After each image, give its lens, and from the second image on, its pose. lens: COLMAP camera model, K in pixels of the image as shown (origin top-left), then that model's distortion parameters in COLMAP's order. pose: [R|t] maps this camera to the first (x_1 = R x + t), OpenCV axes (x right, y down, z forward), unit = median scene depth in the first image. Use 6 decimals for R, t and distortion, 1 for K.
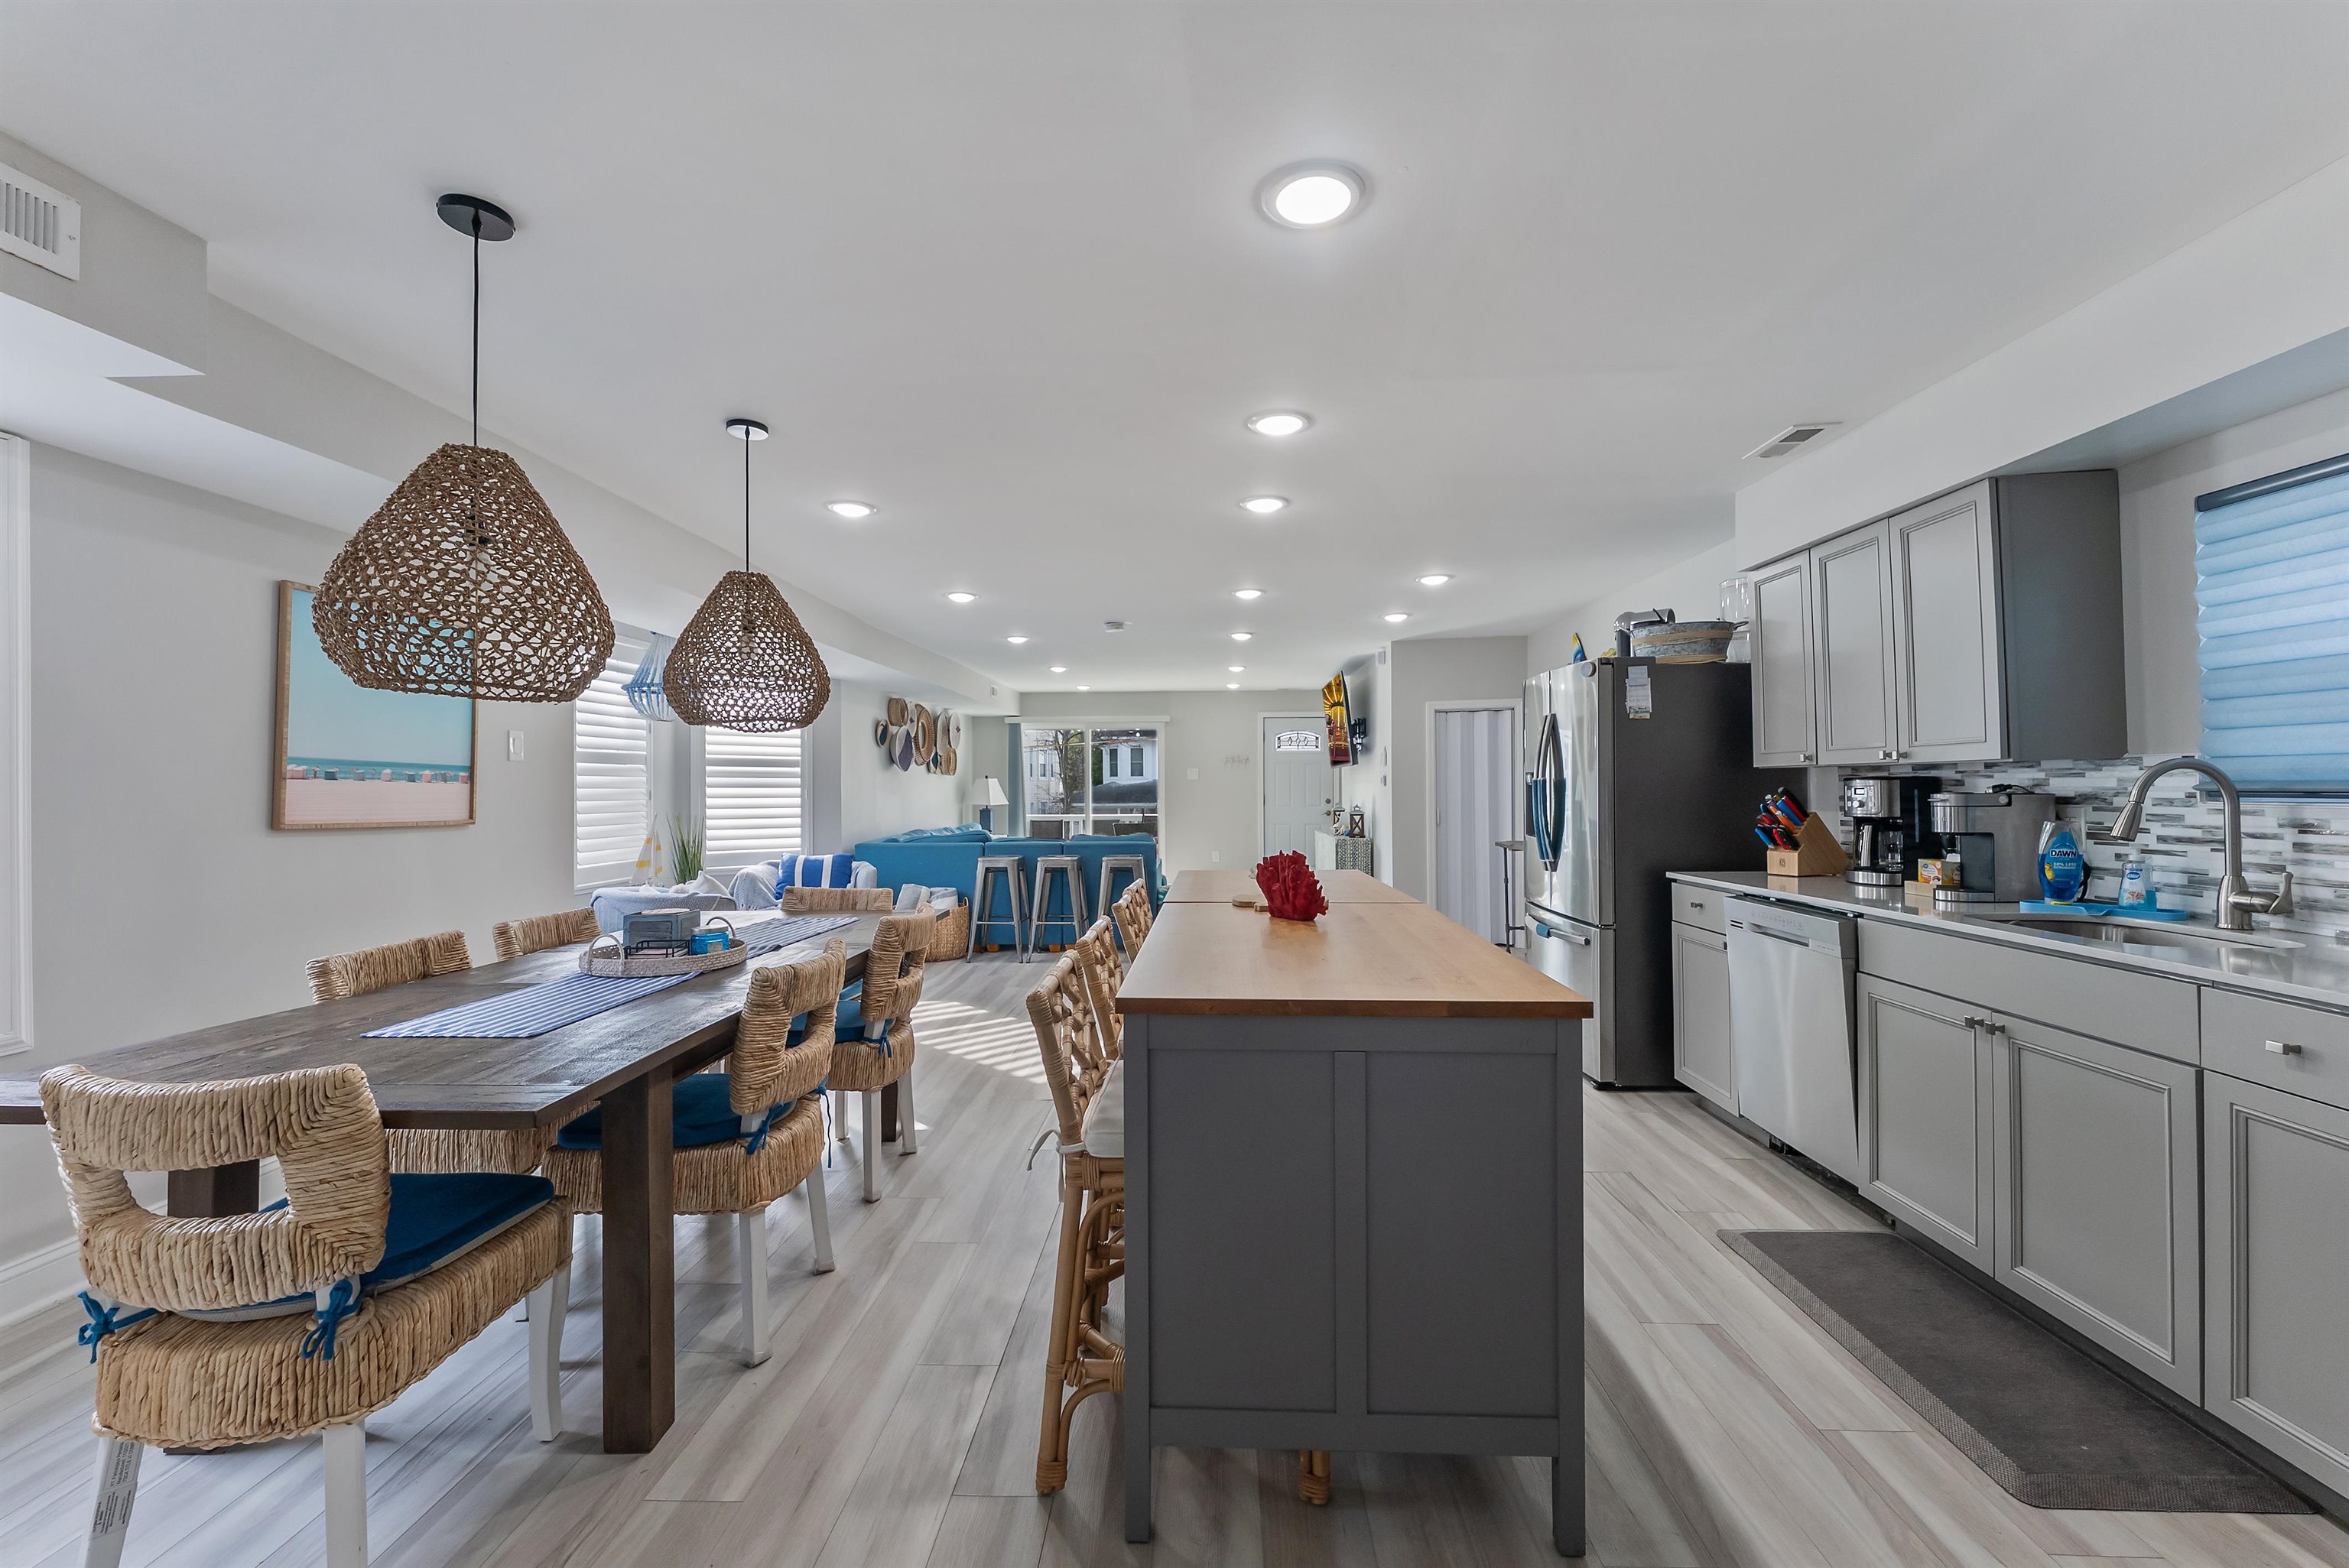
lens RADIAL K [[943.6, 0, 1174.5], [0, 943.6, 784.0], [0, 0, 1]] dist [-0.000822, -0.000276]
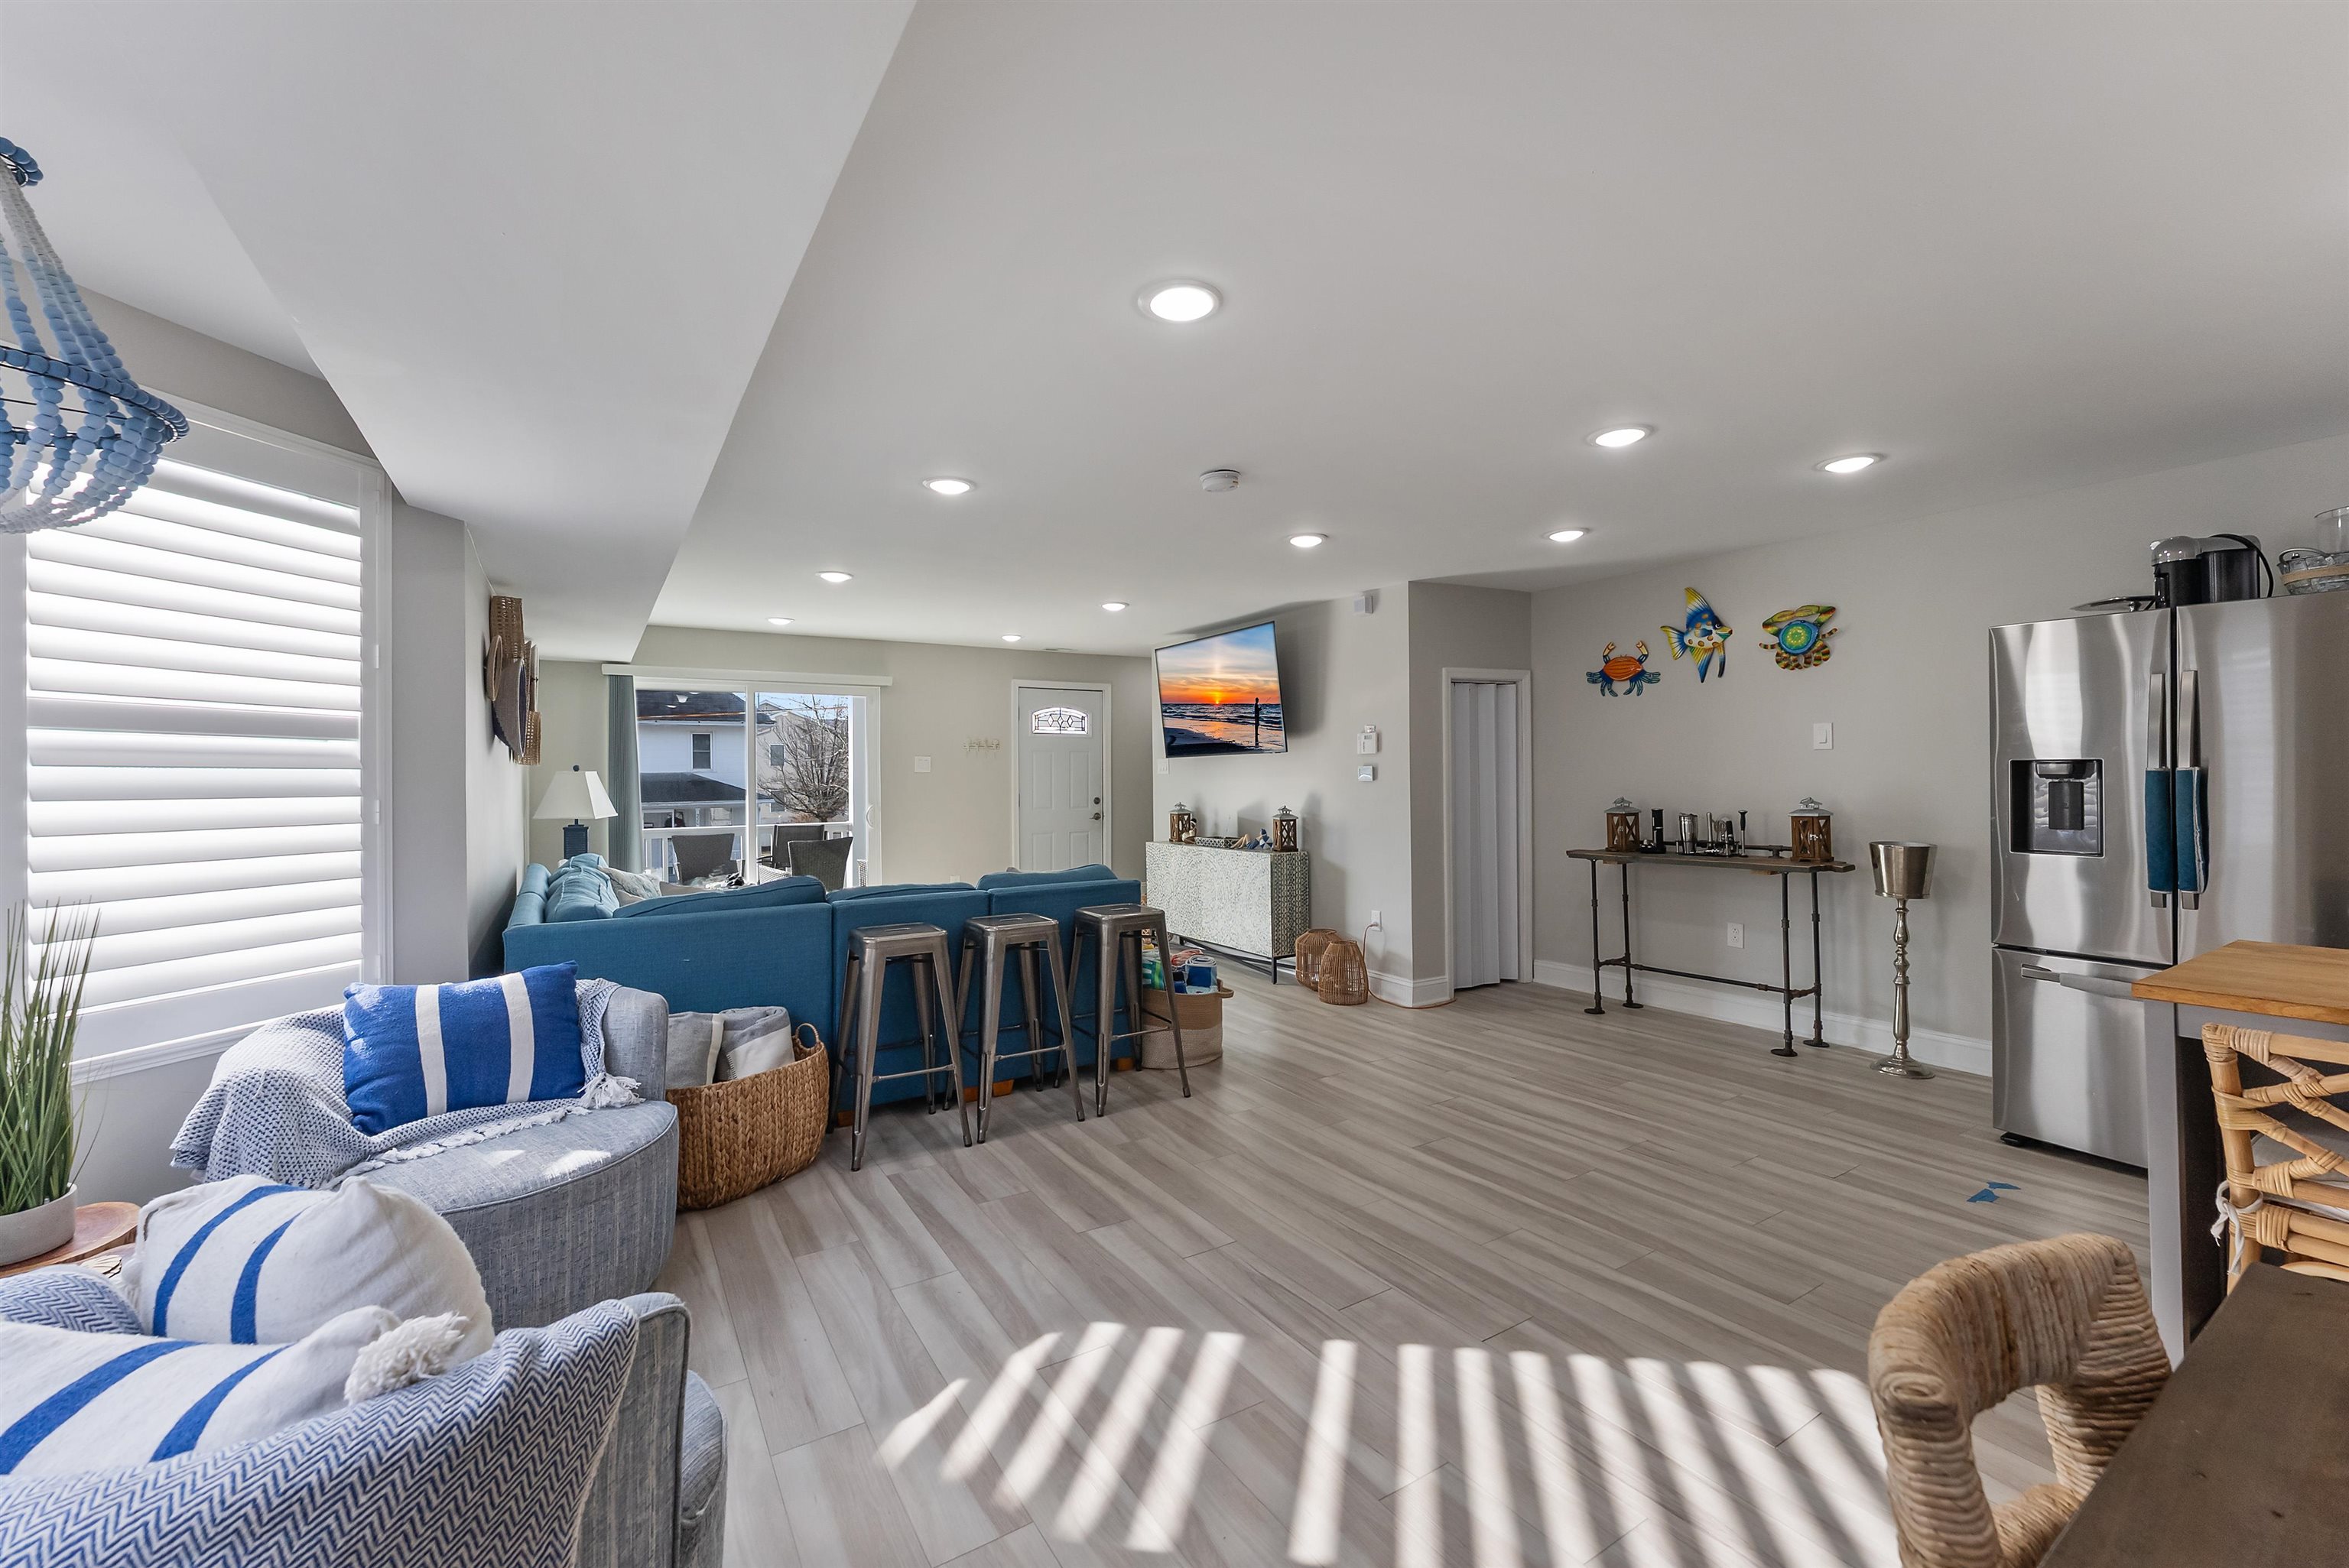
lens RADIAL K [[953.1, 0, 1171.1], [0, 953.1, 776.8], [0, 0, 1]] dist [-0.000767, -0.000149]
pose [[0.826347, -0.003956, 0.563147, -0.578370], [0.004185, 0.999991, 0.000883, -0.003956], [-0.563145, 0.001627, 0.826356, 0.864935]]
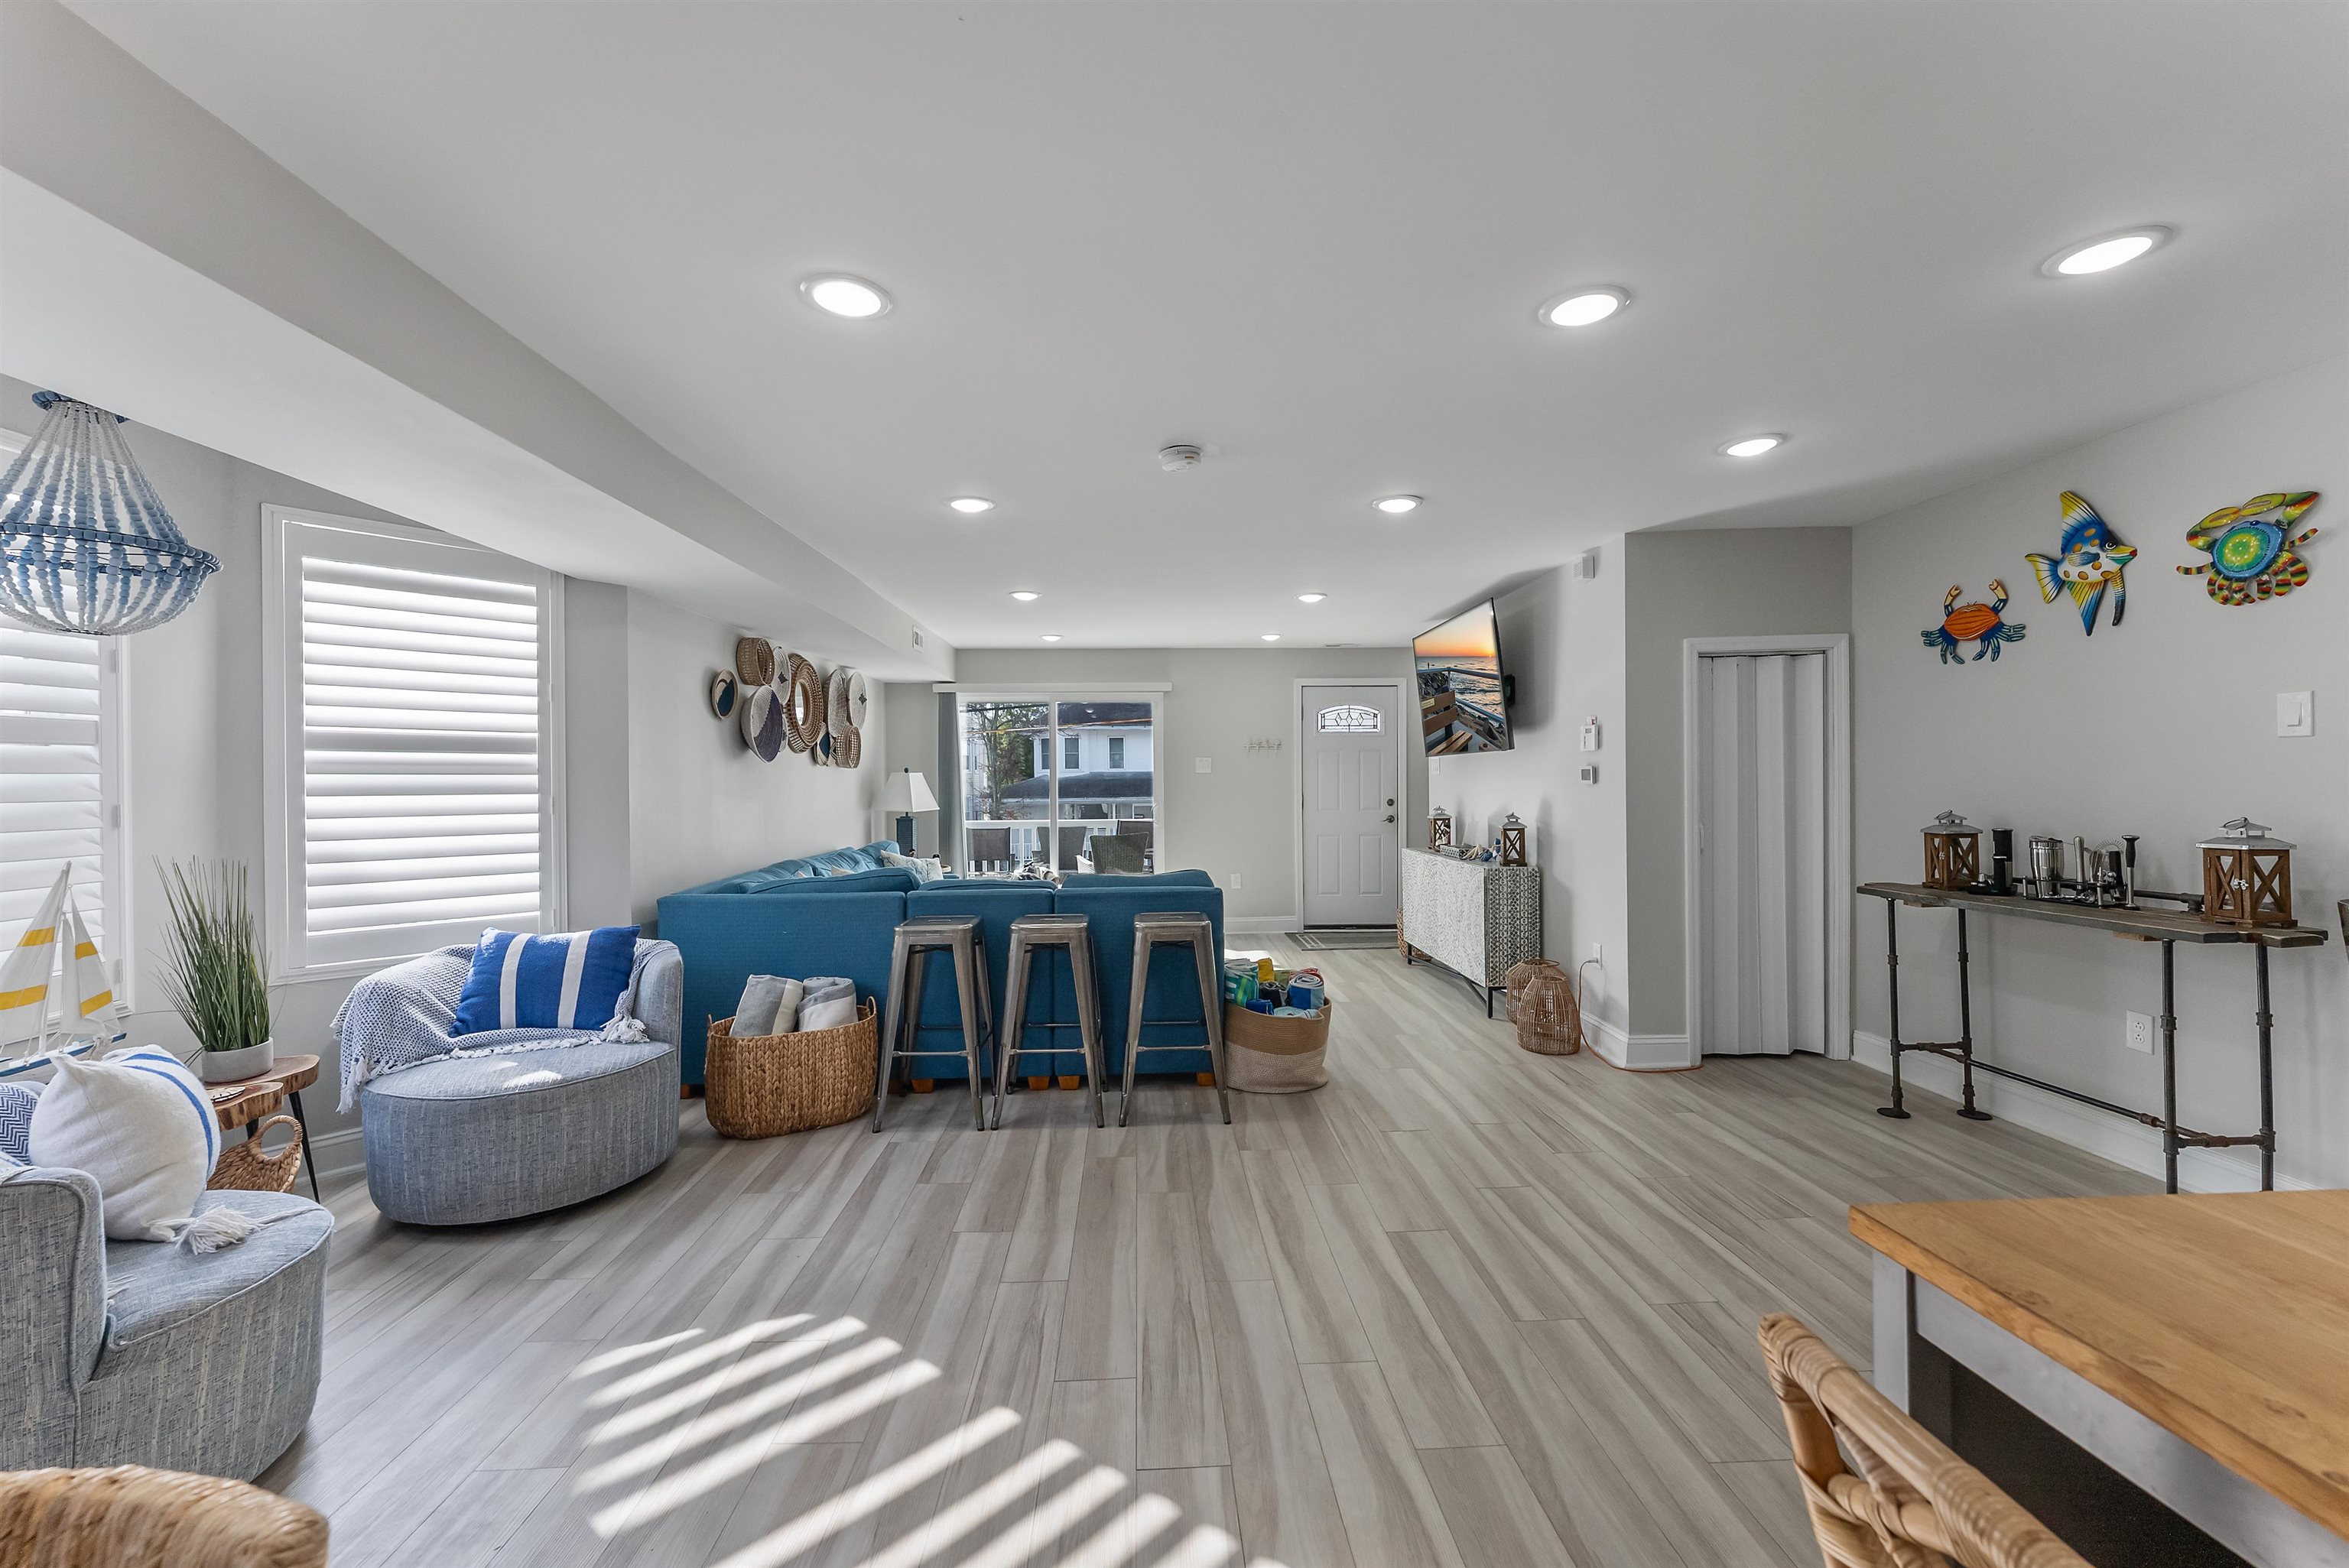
lens RADIAL K [[943.6, 0, 1174.5], [0, 943.6, 784.0], [0, 0, 1]] dist [-0.000822, -0.000276]
pose [[0.996467, -0.004408, 0.083864, -0.161659], [0.003663, 0.999952, 0.009033, -0.007515], [-0.083900, -0.008694, 0.996436, 0.777170]]
